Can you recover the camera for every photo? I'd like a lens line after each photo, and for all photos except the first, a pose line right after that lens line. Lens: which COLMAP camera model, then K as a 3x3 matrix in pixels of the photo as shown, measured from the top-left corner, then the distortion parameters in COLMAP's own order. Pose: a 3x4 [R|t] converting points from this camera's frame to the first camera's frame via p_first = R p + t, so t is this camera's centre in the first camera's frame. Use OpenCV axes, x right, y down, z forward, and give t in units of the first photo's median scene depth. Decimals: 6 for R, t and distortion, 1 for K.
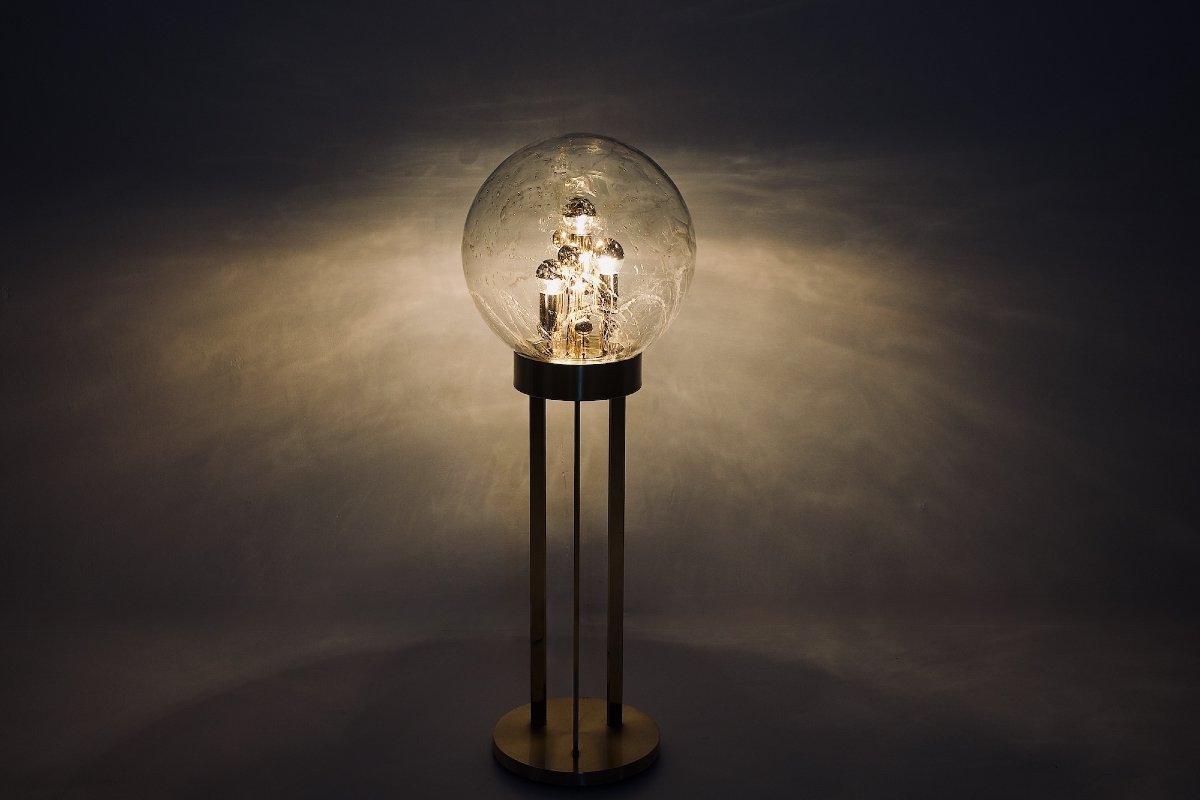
lens RADIAL K [[1622.3, 0, 600.8], [0, 1622.3, 397.7], [0, 0, 1]] dist [-0.028813, 0.000000]
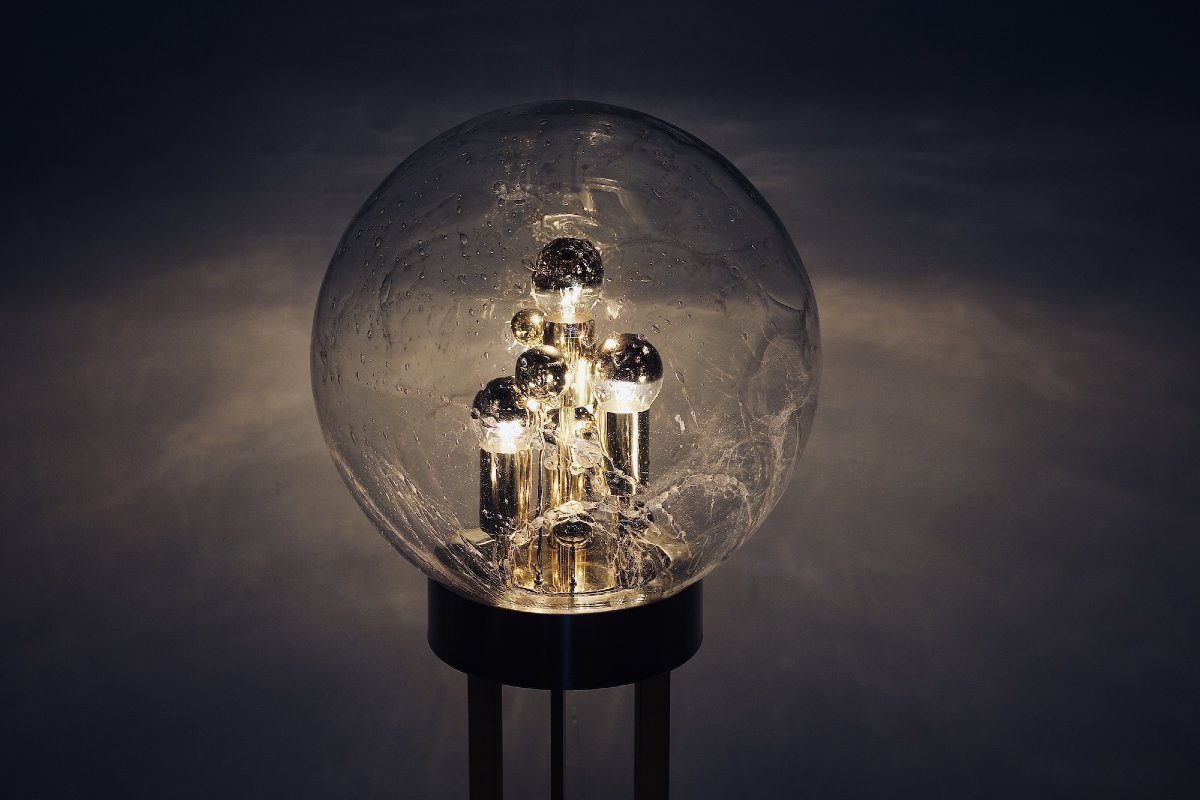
lens RADIAL K [[2240.1, 0, 599.2], [0, 2240.1, 402.0], [0, 0, 1]] dist [0.065036, 0.000000]
pose [[0.998232, 0.010580, -0.058488, 0.033018], [-0.009223, 0.999683, 0.023417, -0.092259], [0.058718, -0.022837, 0.998013, 0.363219]]
